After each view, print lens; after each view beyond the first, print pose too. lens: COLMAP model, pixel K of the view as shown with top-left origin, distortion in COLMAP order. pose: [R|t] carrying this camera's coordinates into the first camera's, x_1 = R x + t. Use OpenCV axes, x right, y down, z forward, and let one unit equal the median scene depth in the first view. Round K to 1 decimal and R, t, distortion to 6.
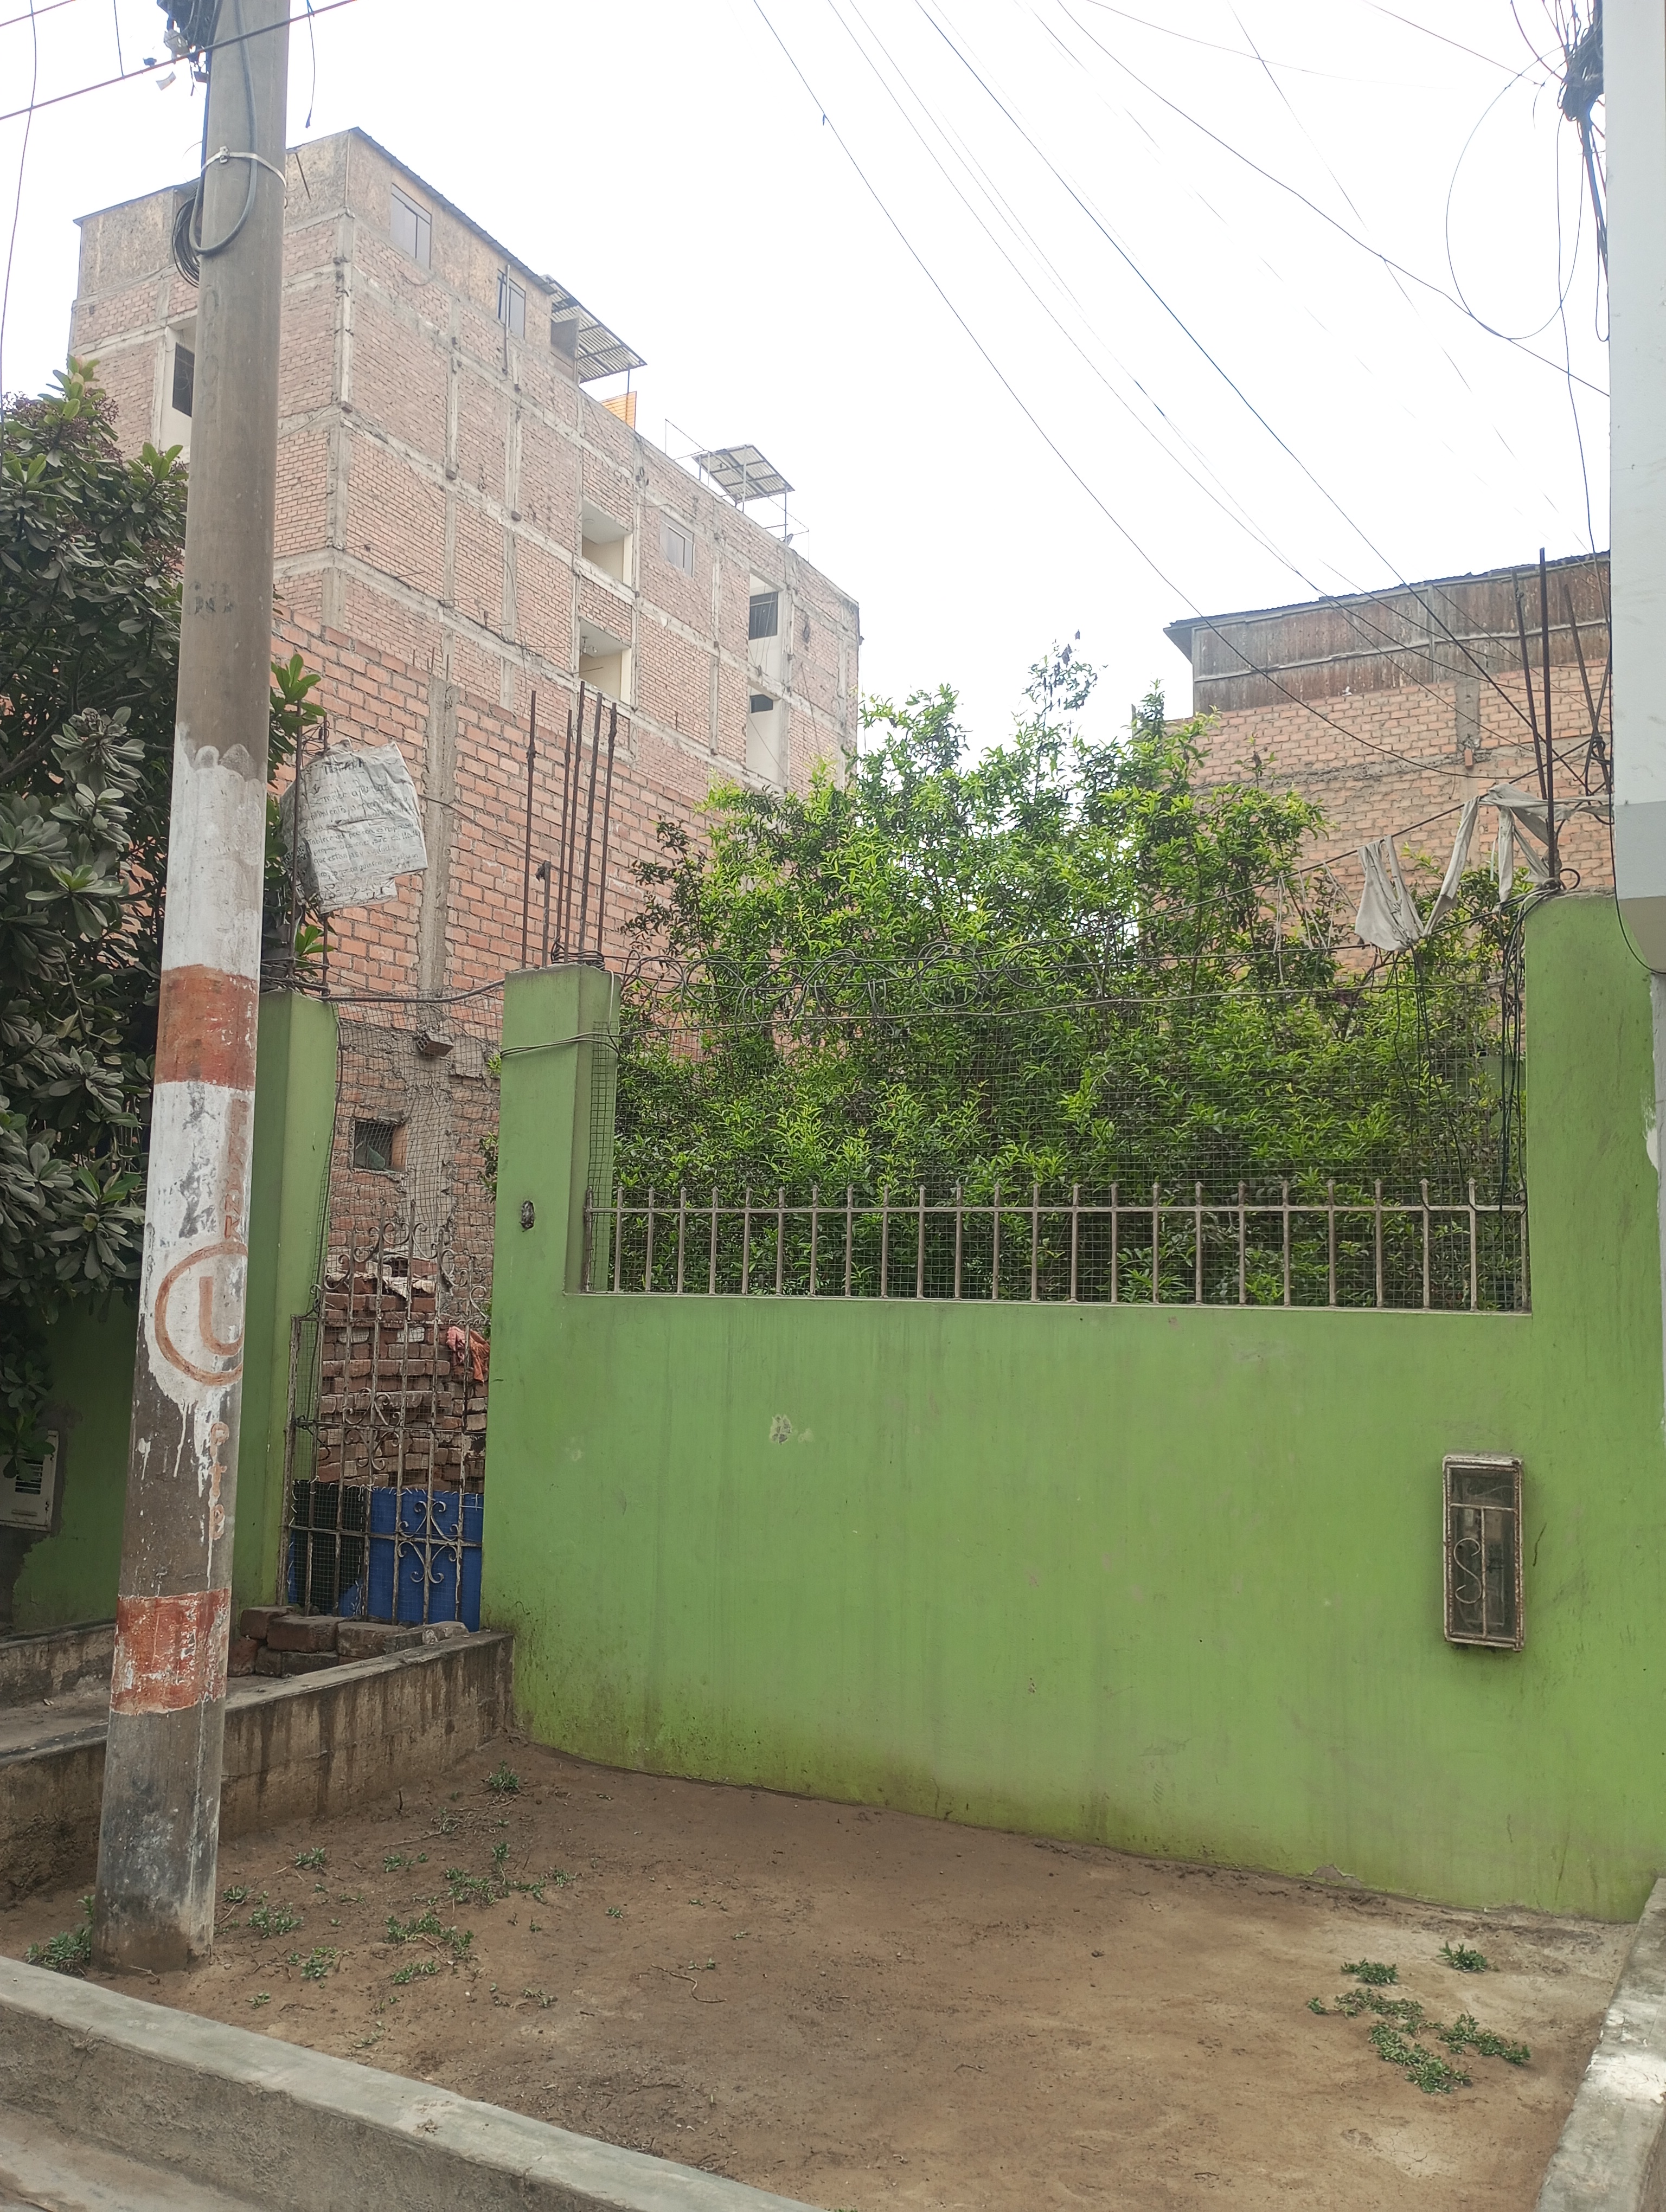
lens RADIAL K [[1815.8, 0, 818.8], [0, 1815.8, 1123.5], [0, 0, 1]] dist [0.068135, -0.083162]
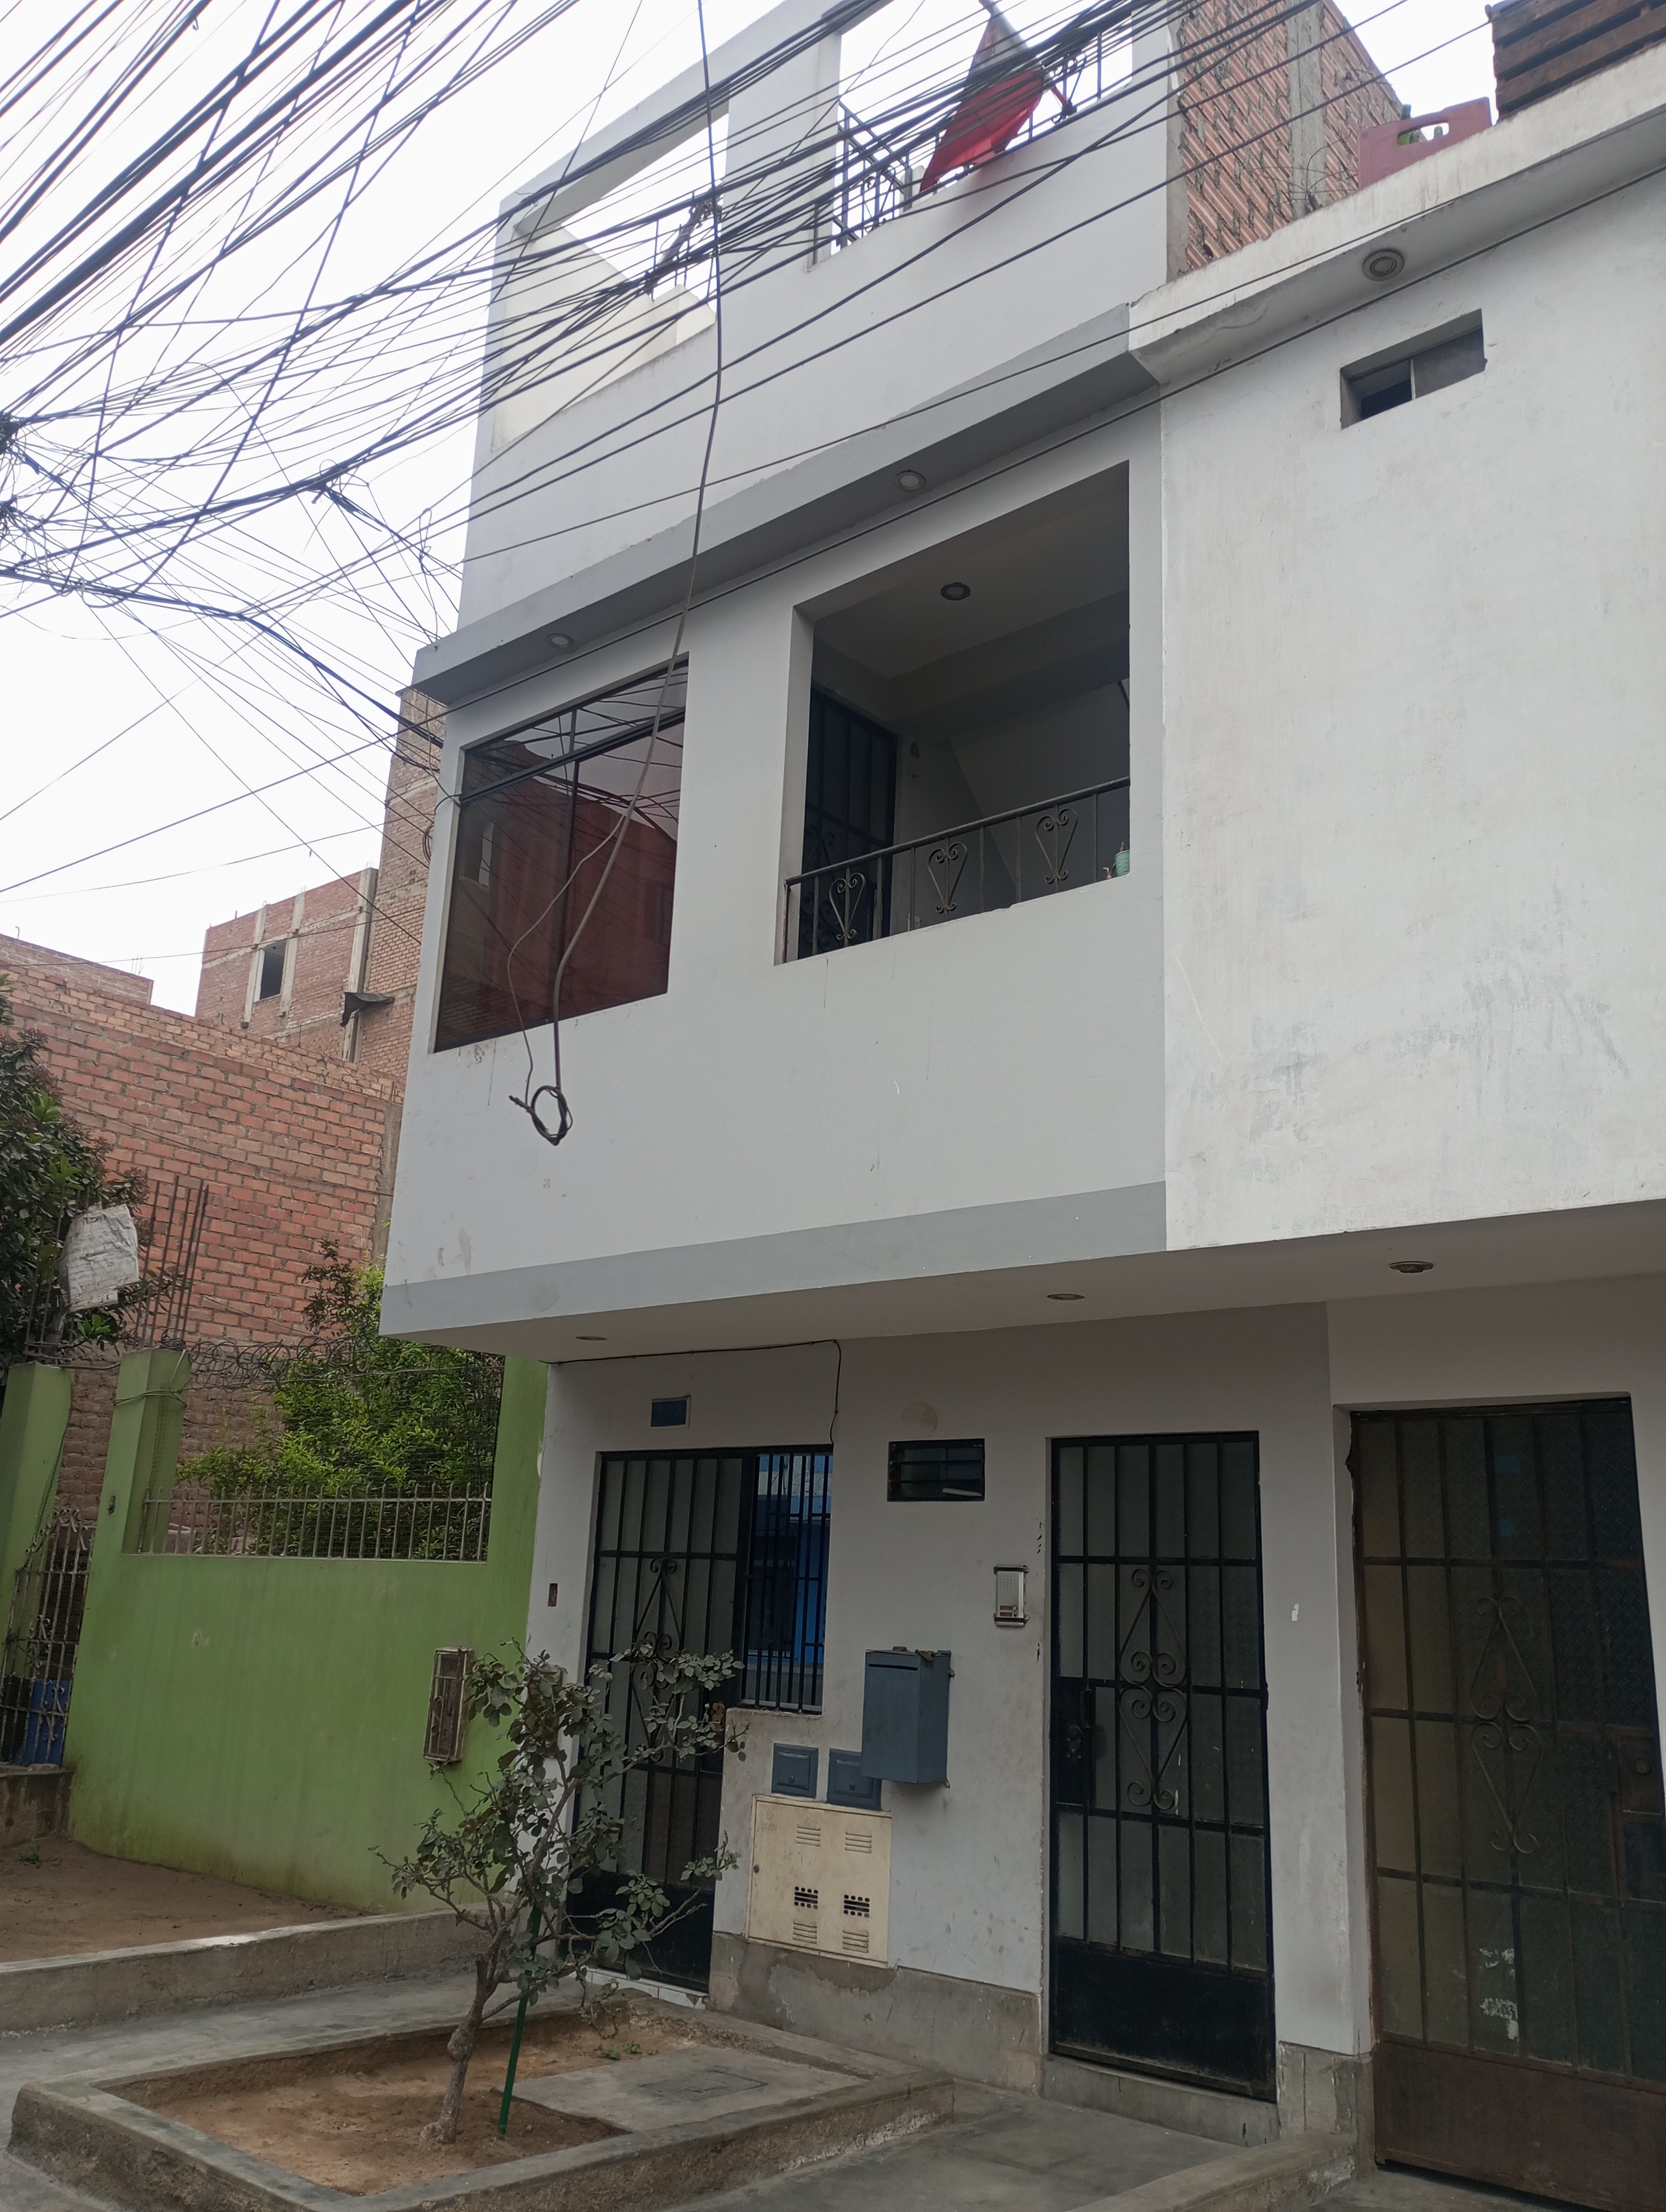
lens RADIAL K [[1815.8, 0, 837.5], [0, 1815.8, 1100.0], [0, 0, 1]] dist [0.068135, -0.083162]
pose [[0.977968, -0.036152, -0.205602, 0.834966], [-0.000370, 0.984589, -0.174886, -0.018950], [0.208756, 0.171109, 0.962883, -0.514945]]
